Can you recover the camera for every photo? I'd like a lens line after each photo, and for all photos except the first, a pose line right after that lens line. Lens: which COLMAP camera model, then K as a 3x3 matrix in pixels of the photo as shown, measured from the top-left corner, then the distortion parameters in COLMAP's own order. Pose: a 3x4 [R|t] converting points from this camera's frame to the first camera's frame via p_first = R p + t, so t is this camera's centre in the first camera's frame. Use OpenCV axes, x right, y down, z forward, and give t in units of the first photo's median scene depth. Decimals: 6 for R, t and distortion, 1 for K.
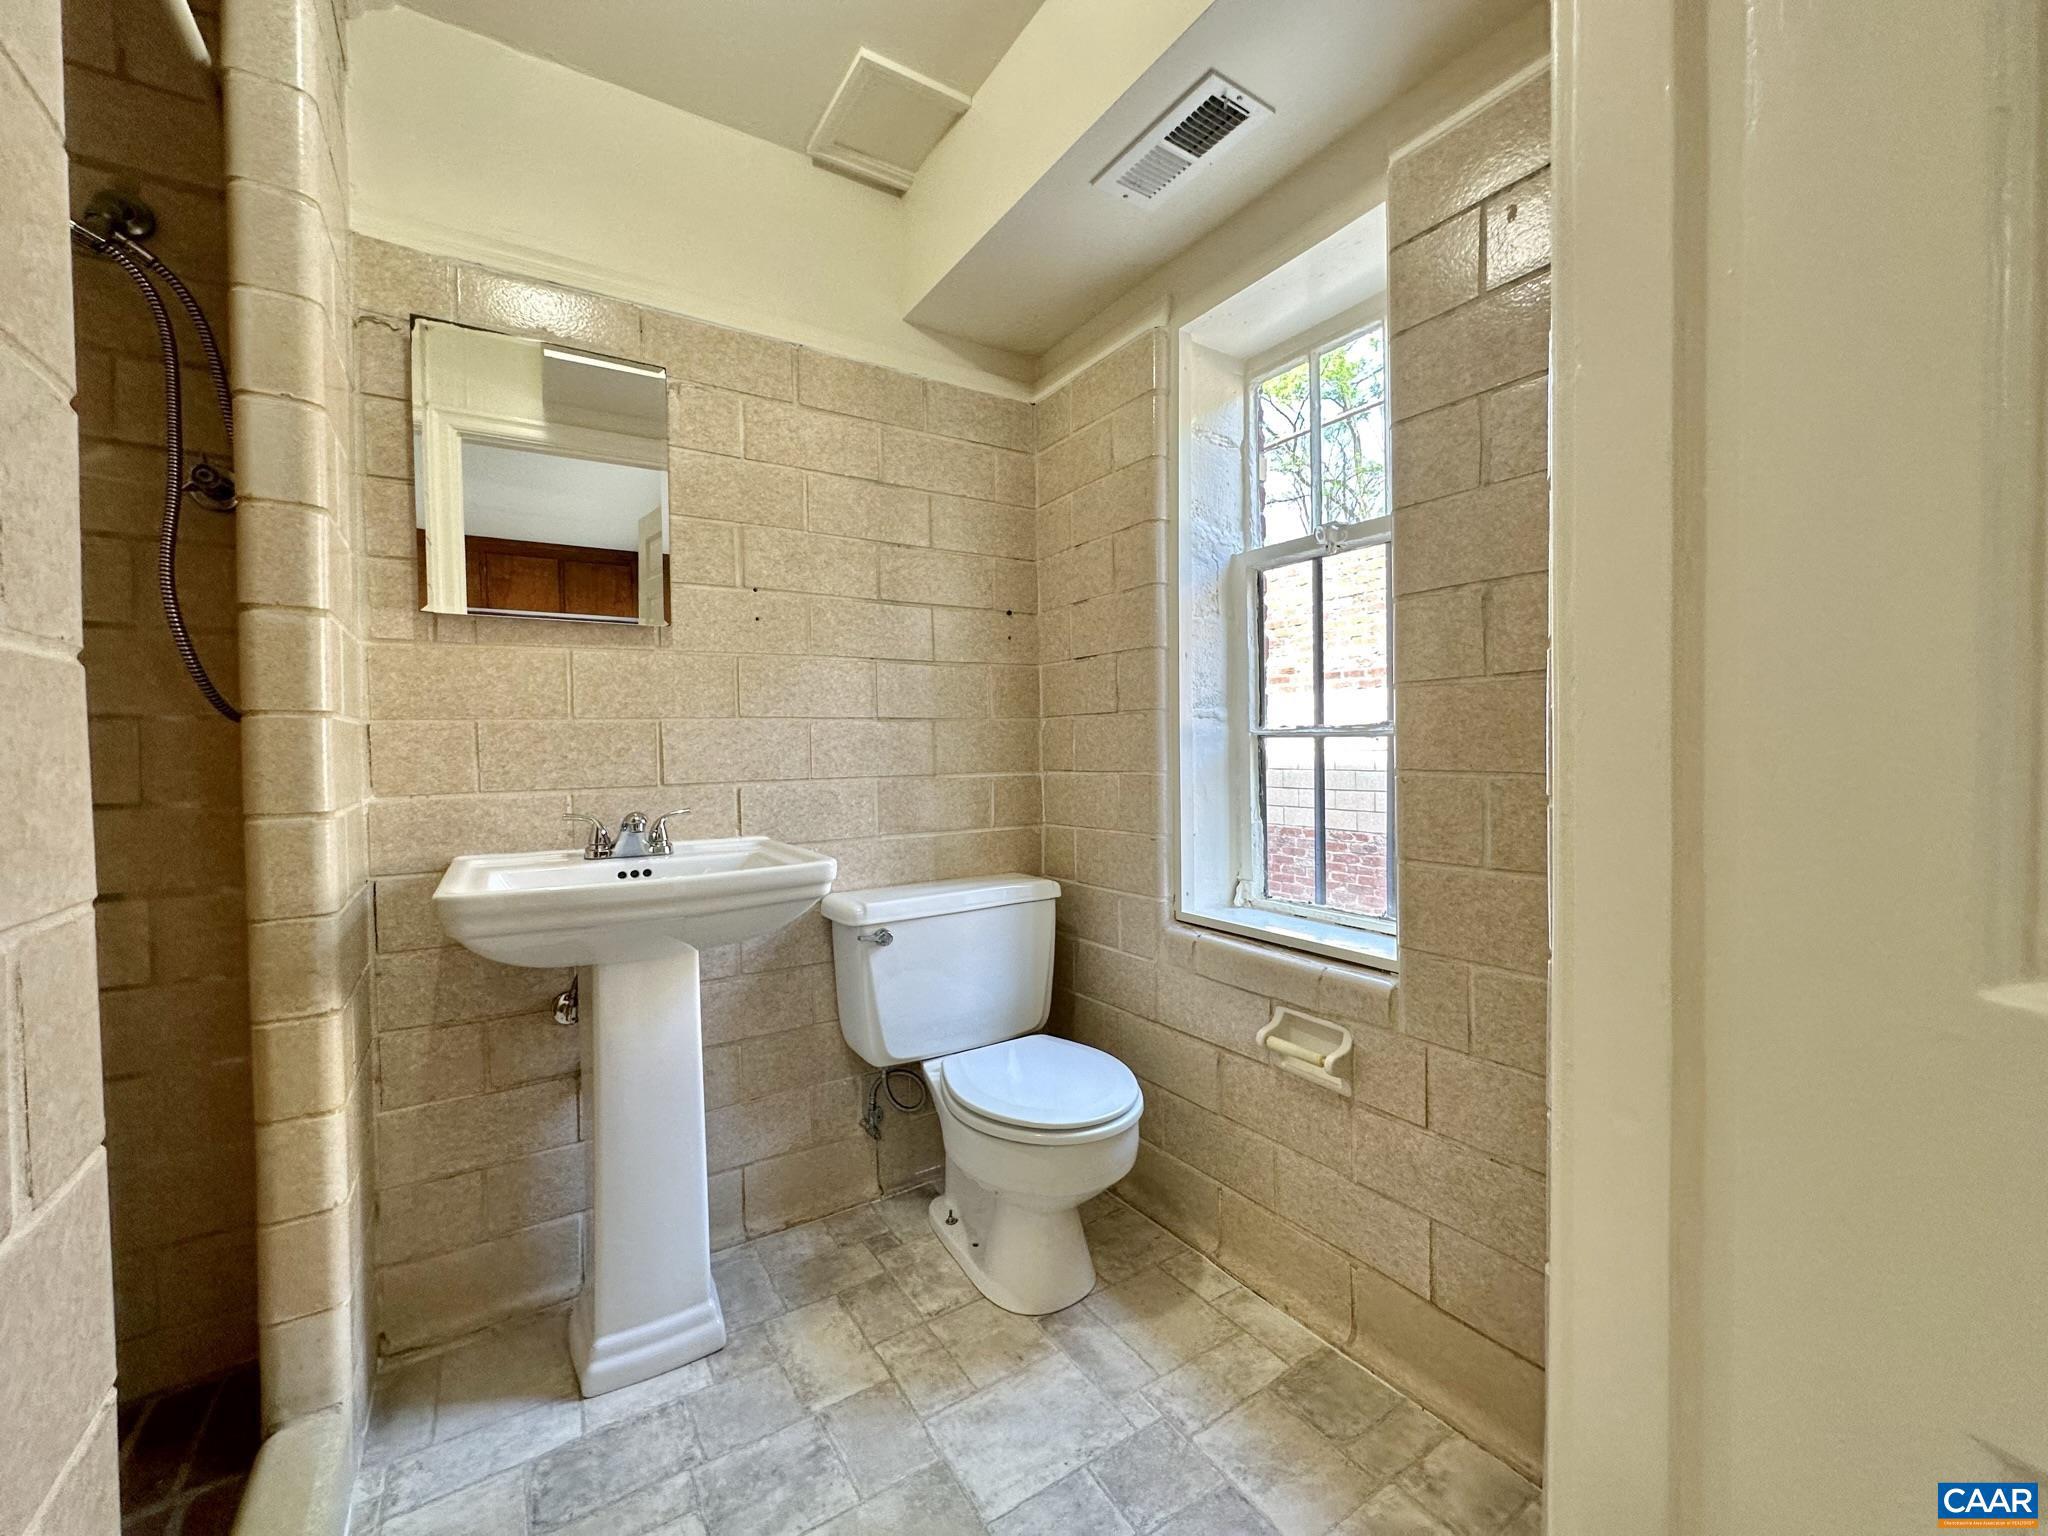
lens RADIAL K [[815.7, 0, 1027.0], [0, 815.7, 758.5], [0, 0, 1]] dist [-0.001208, 0.000890]
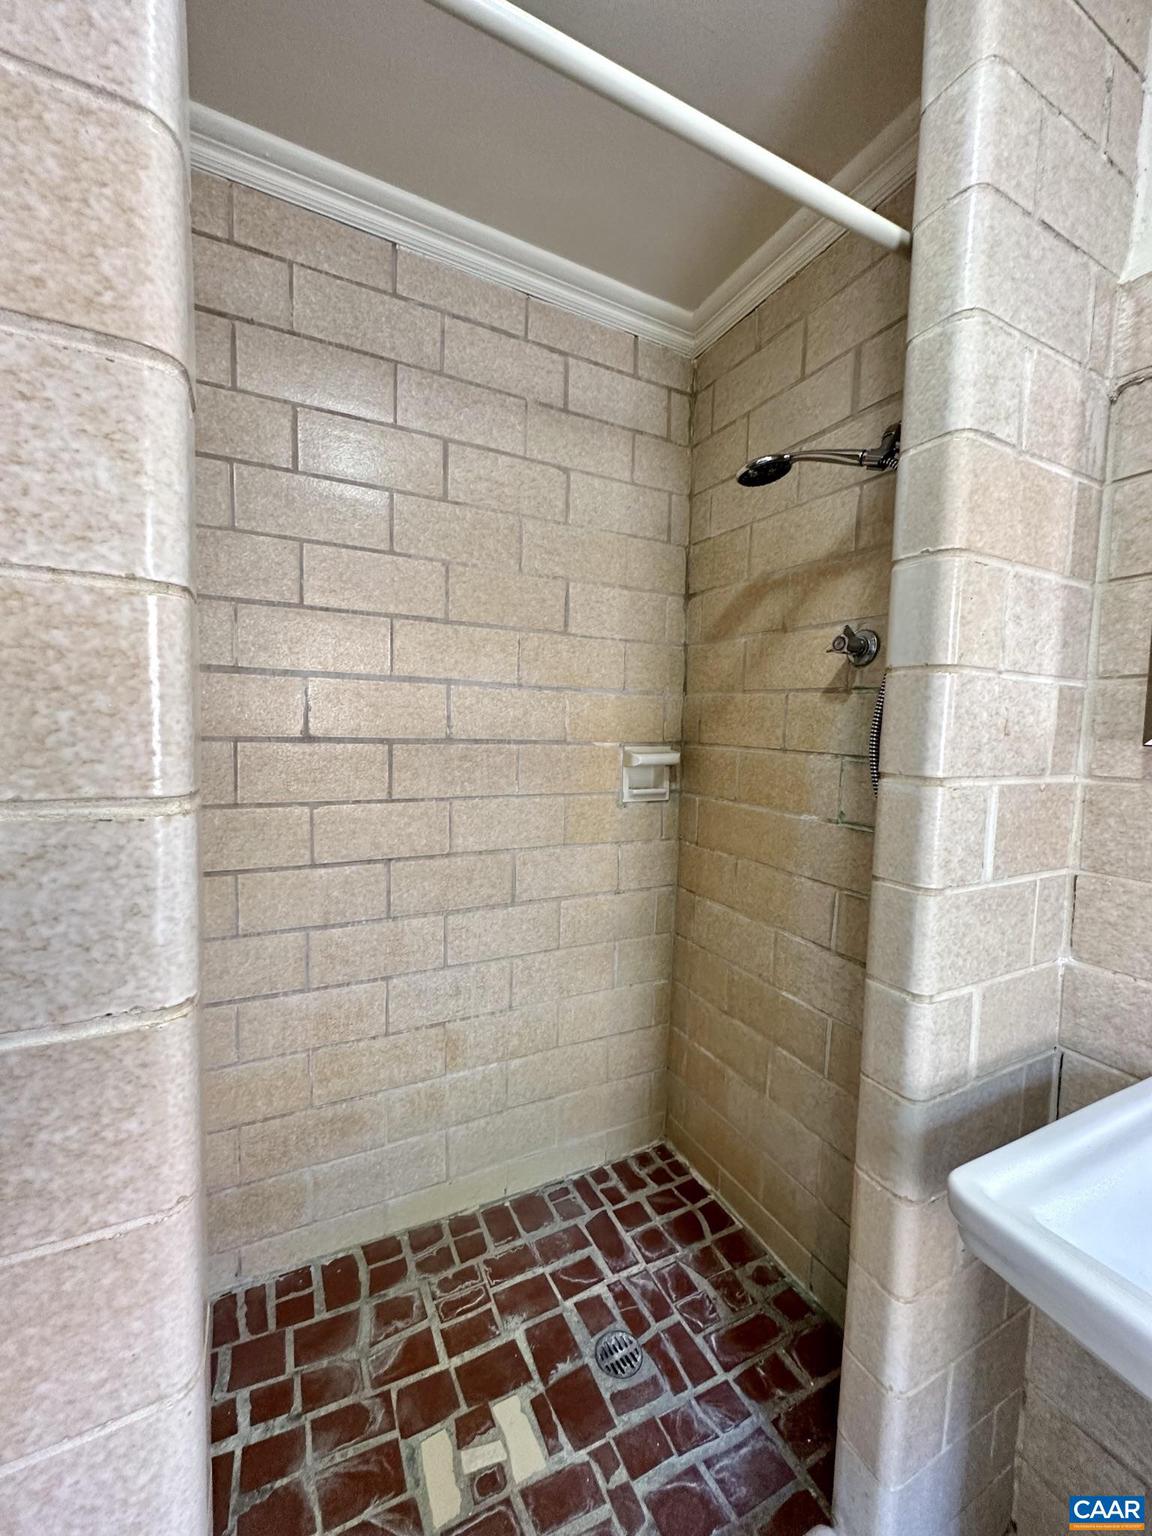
lens RADIAL K [[611.8, 0, 581.2], [0, 611.8, 765.4], [0, 0, 1]] dist [-0.001208, 0.000890]
pose [[-0.108446, 0.078933, -0.990964, -0.118746], [-0.042456, 0.995565, 0.083946, -0.191412], [0.993195, 0.051176, -0.104614, 0.545299]]
